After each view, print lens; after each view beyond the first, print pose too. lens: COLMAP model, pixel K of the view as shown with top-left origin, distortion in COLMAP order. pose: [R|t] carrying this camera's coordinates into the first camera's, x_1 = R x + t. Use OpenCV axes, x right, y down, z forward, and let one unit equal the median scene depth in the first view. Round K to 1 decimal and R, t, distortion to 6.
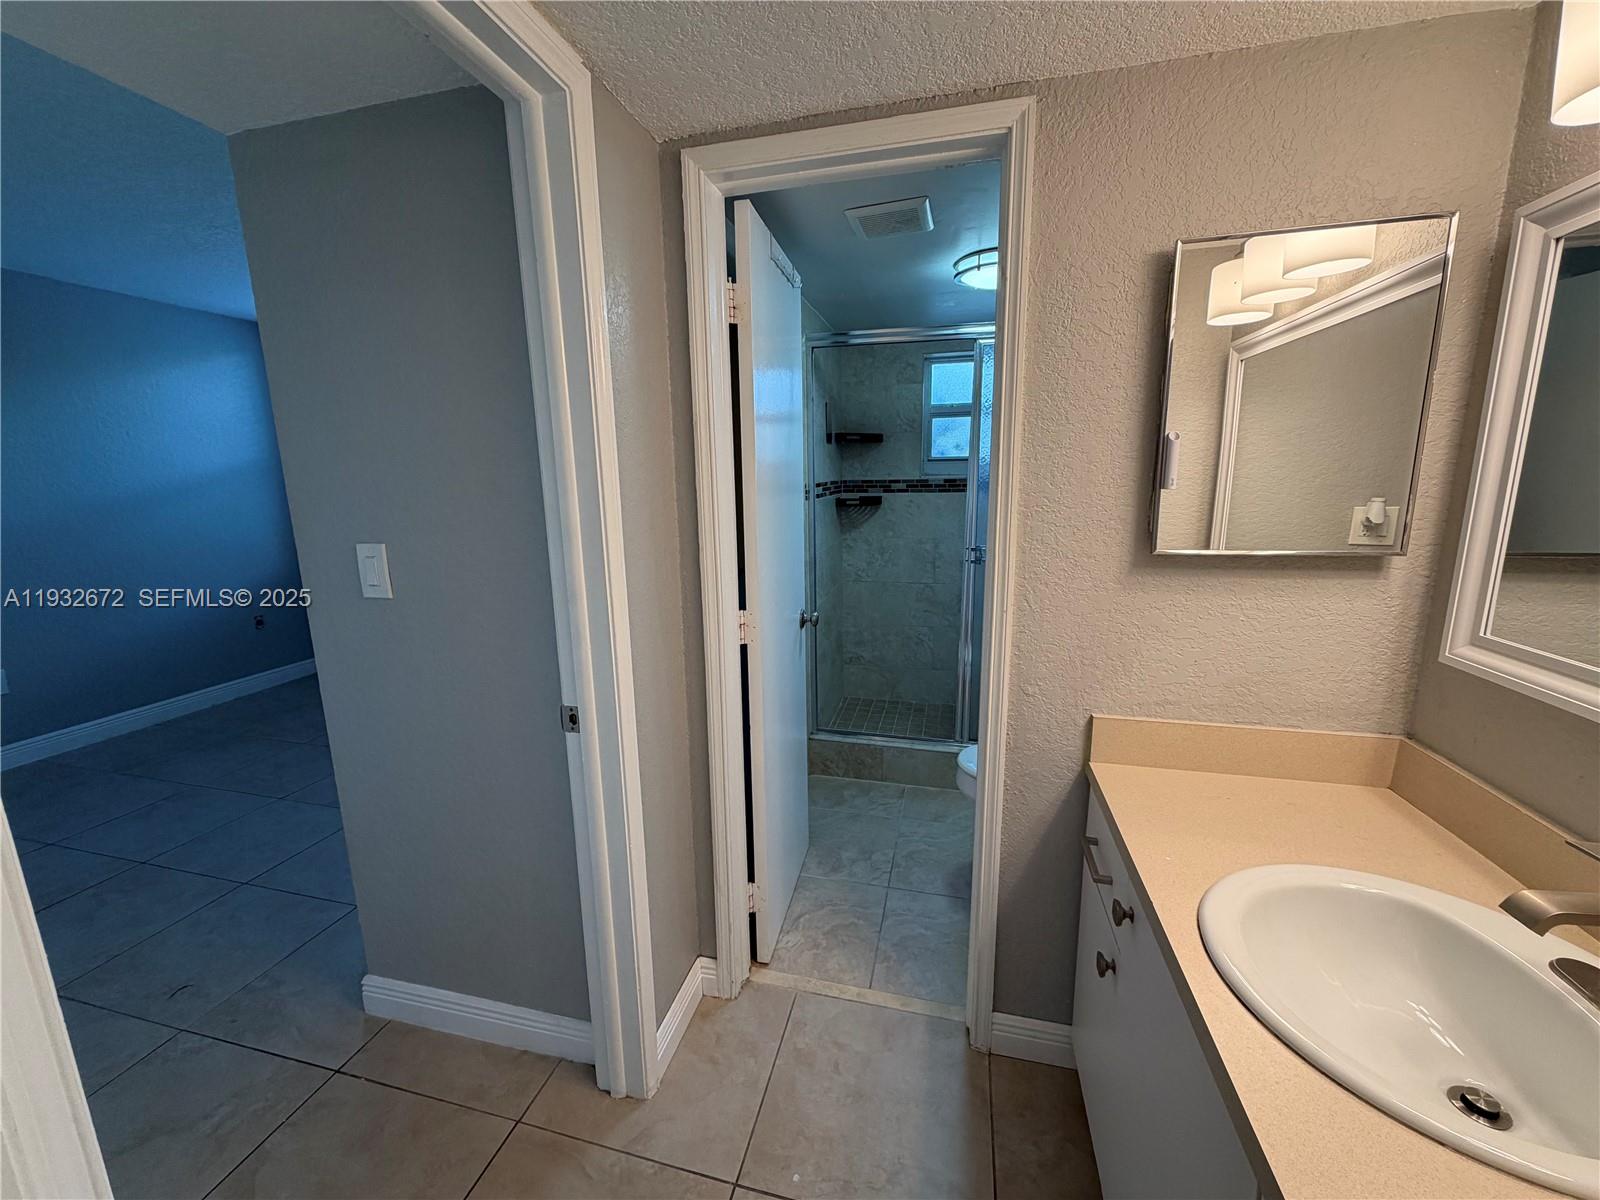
lens RADIAL K [[637.3, 0, 797.7], [0, 637.3, 596.9], [0, 0, 1]] dist [-0.000098, -0.000072]
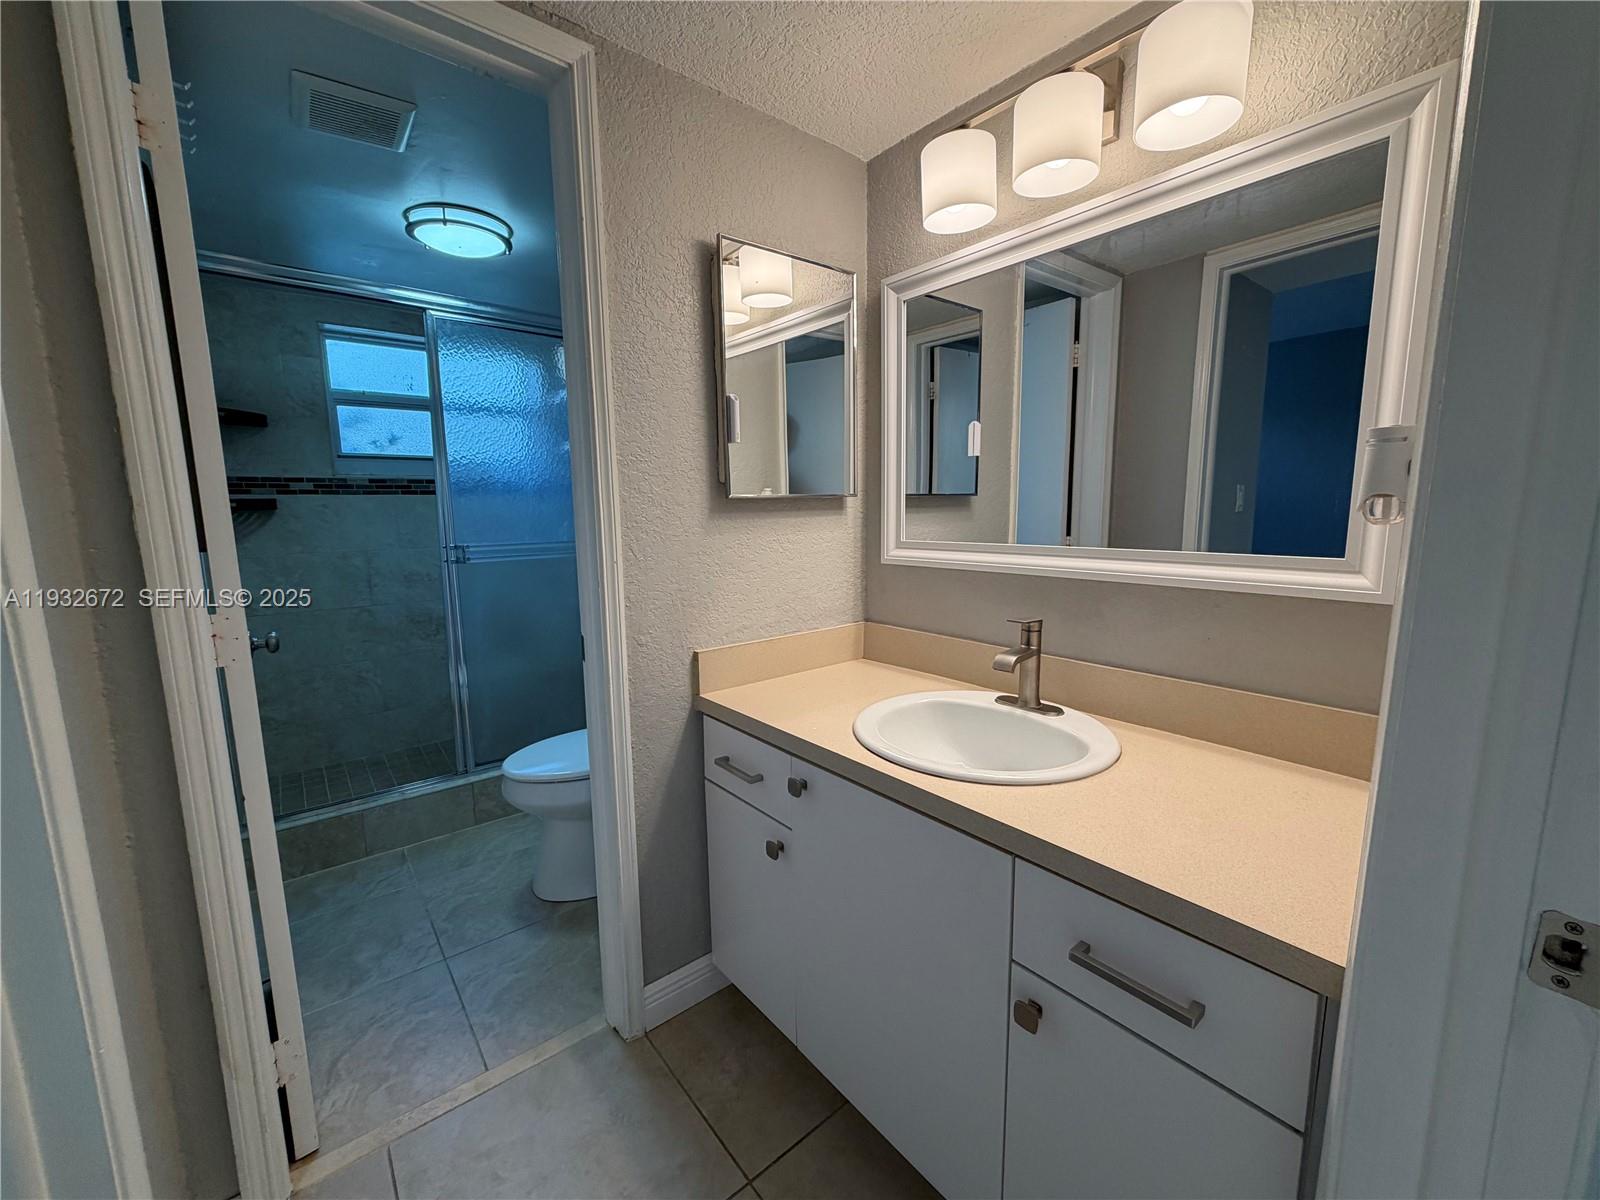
lens RADIAL K [[637.3, 0, 794.5], [0, 637.3, 597.5], [0, 0, 1]] dist [-0.000098, -0.000072]
pose [[0.597436, -0.106553, 0.794806, -0.181767], [0.154638, 0.987838, 0.016194, 0.063661], [-0.786866, 0.113233, 0.606647, 0.121760]]
